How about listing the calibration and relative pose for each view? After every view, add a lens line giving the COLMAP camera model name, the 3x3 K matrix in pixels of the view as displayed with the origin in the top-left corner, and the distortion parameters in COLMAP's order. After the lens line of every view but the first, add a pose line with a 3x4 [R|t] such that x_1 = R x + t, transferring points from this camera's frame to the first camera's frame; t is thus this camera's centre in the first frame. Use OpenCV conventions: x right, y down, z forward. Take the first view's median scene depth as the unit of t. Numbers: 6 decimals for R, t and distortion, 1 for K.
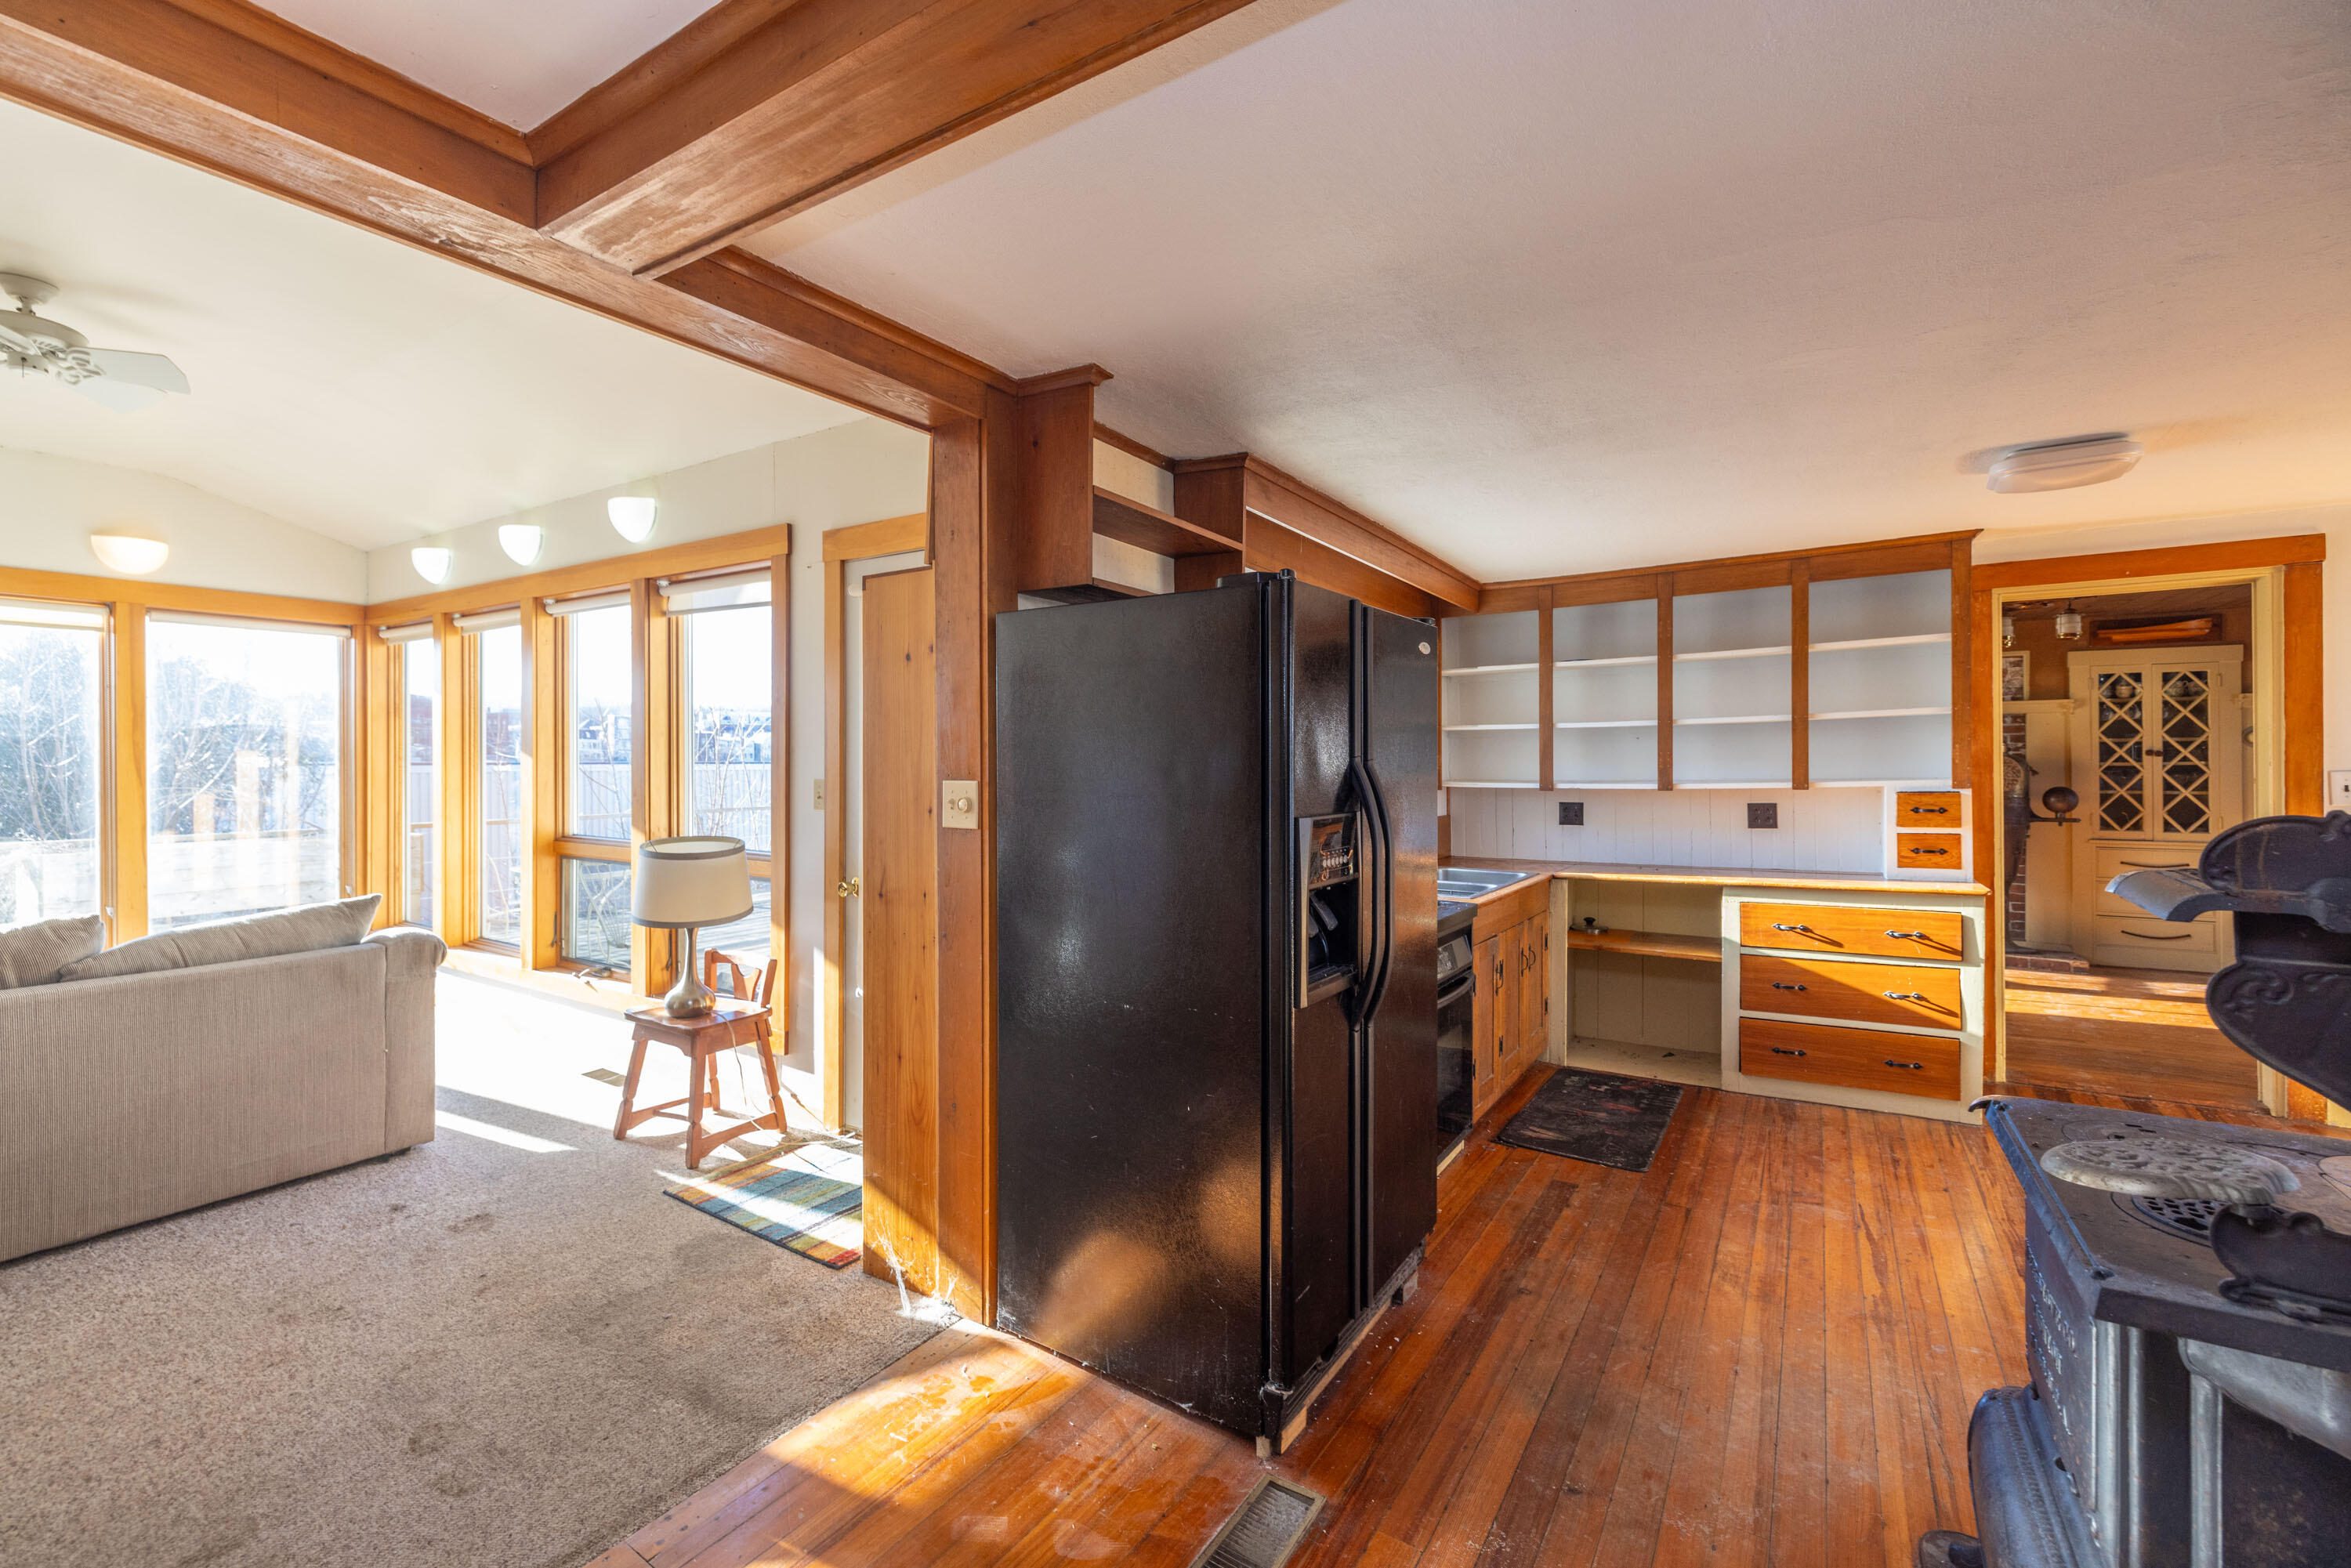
lens RADIAL K [[1015.8, 0, 1134.1], [0, 1015.8, 767.2], [0, 0, 1]] dist [0.001322, -0.003336]
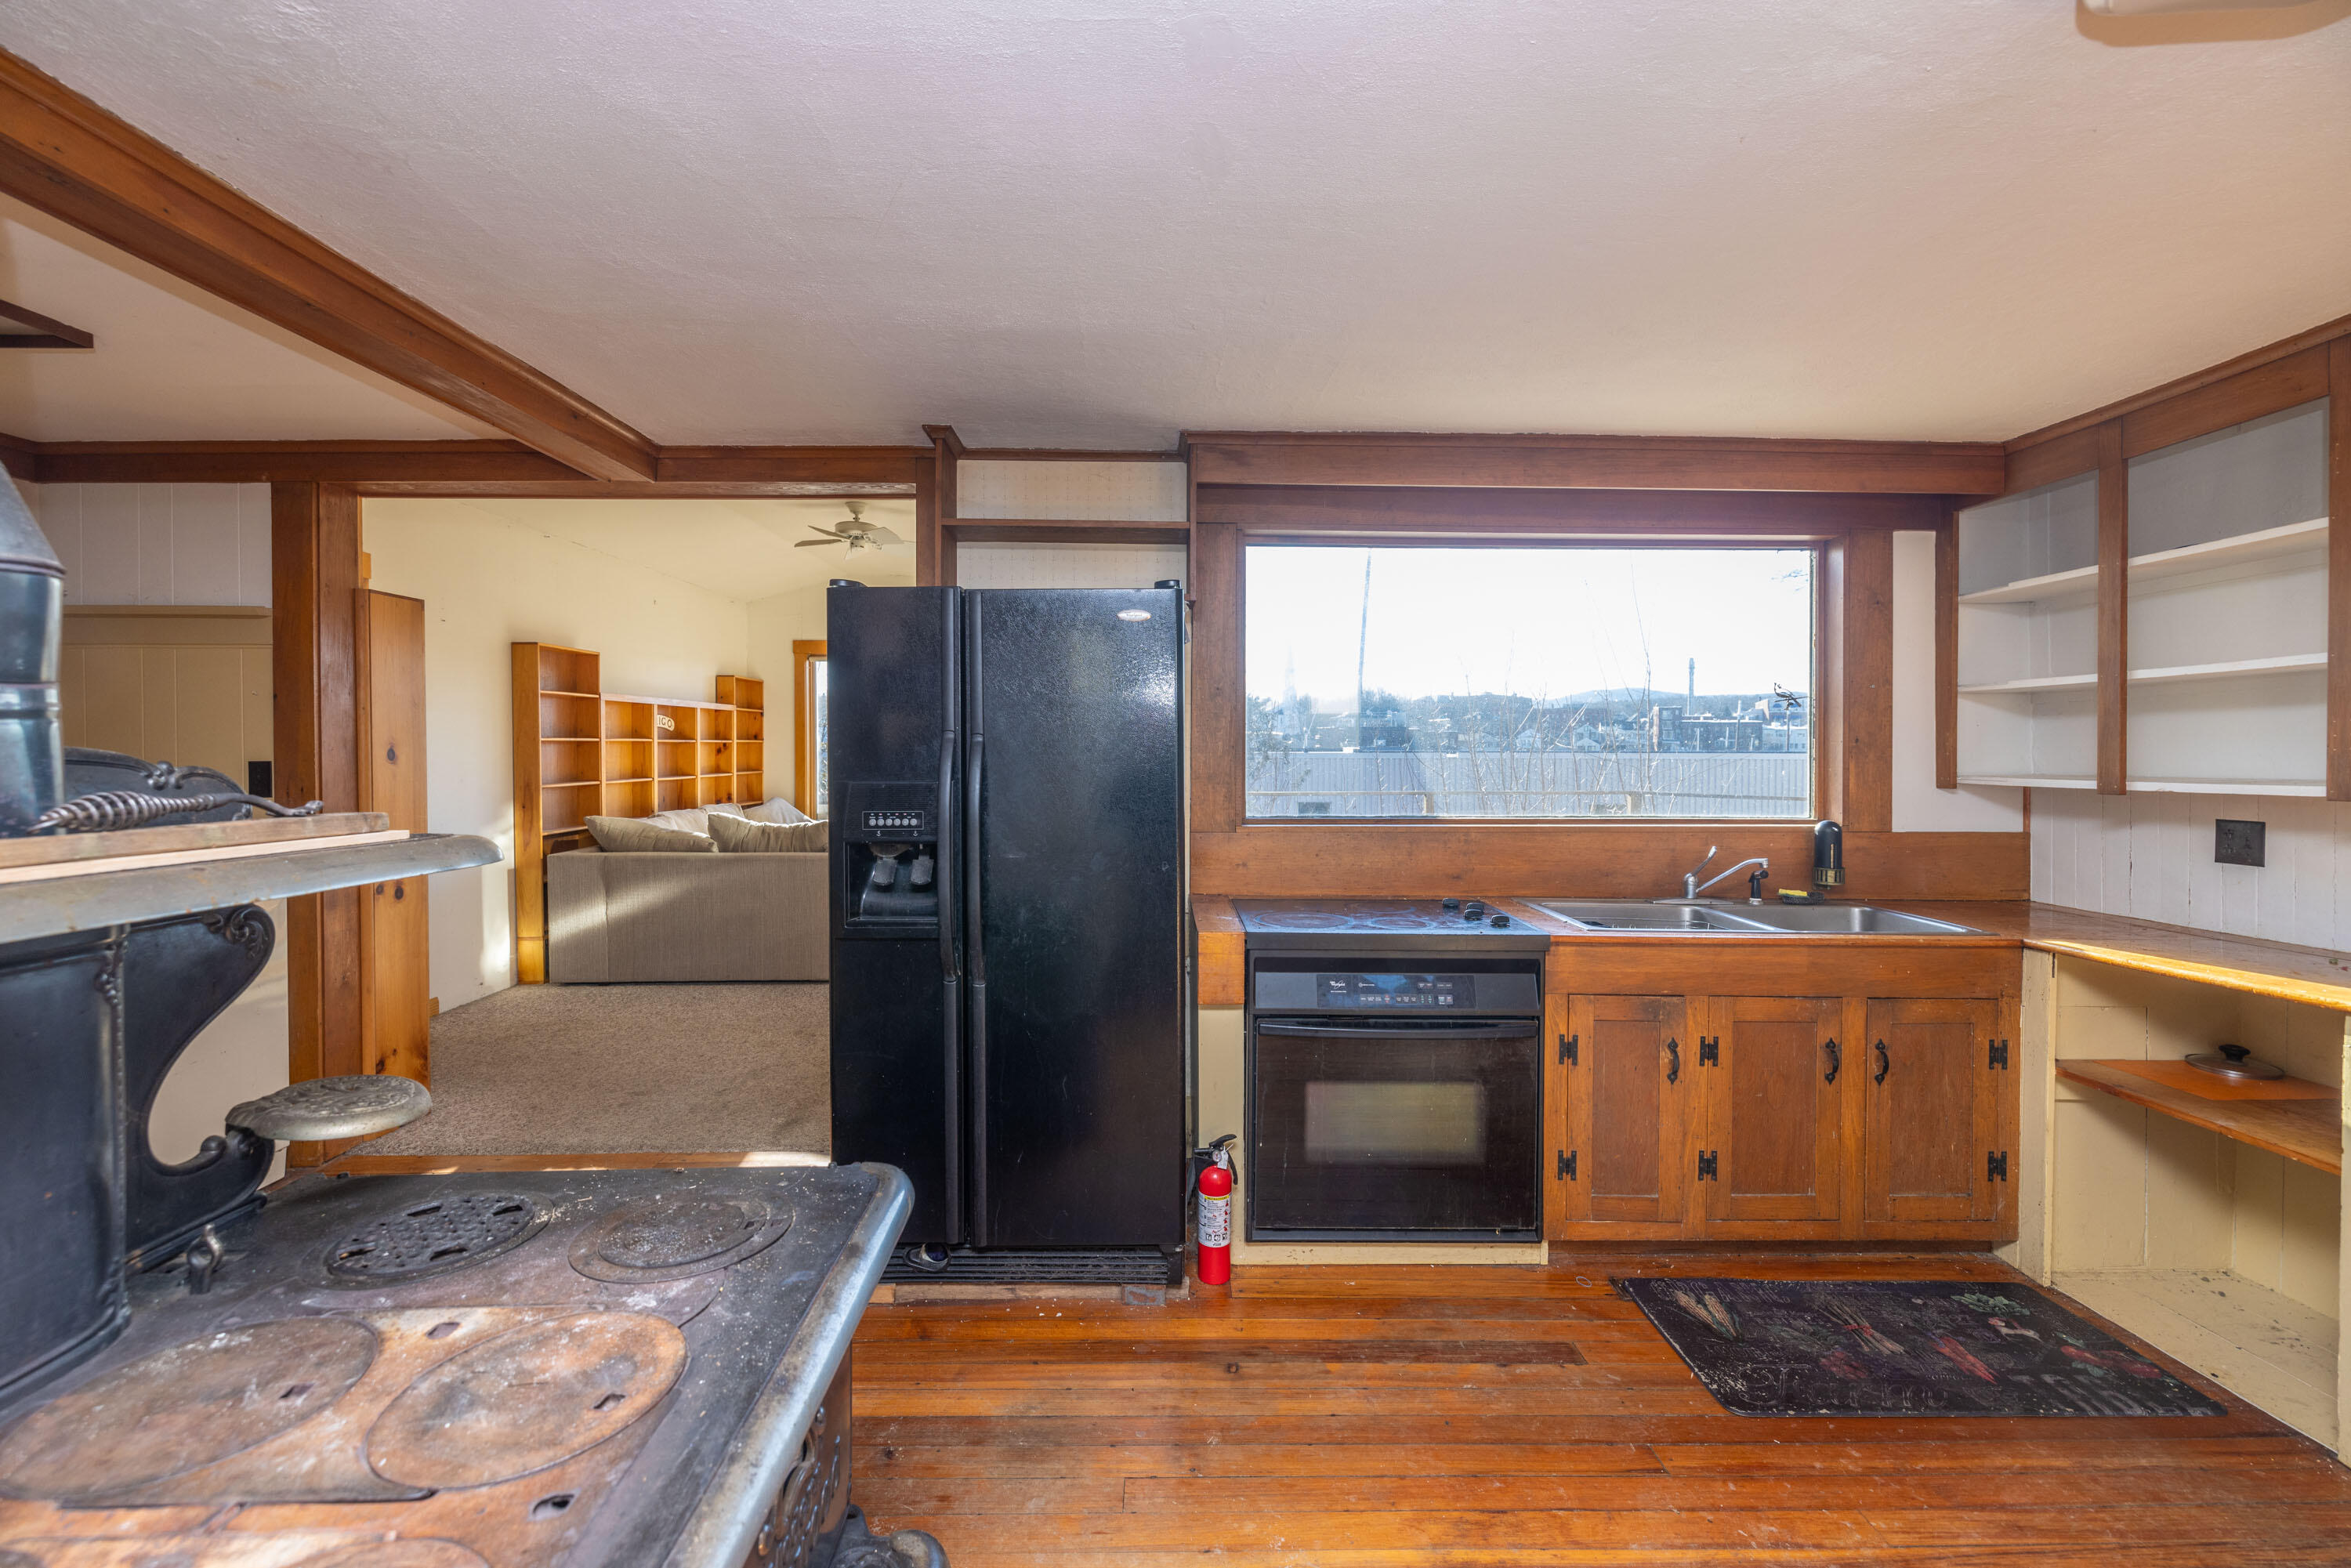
lens RADIAL K [[1015.8, 0, 1128.8], [0, 1015.8, 761.9], [0, 0, 1]] dist [0.001322, -0.003336]
pose [[0.555037, 0.007714, -0.831790, 0.647952], [-0.005590, 0.999969, 0.005544, 0.006016], [0.831807, 0.001573, 0.555063, 0.289367]]
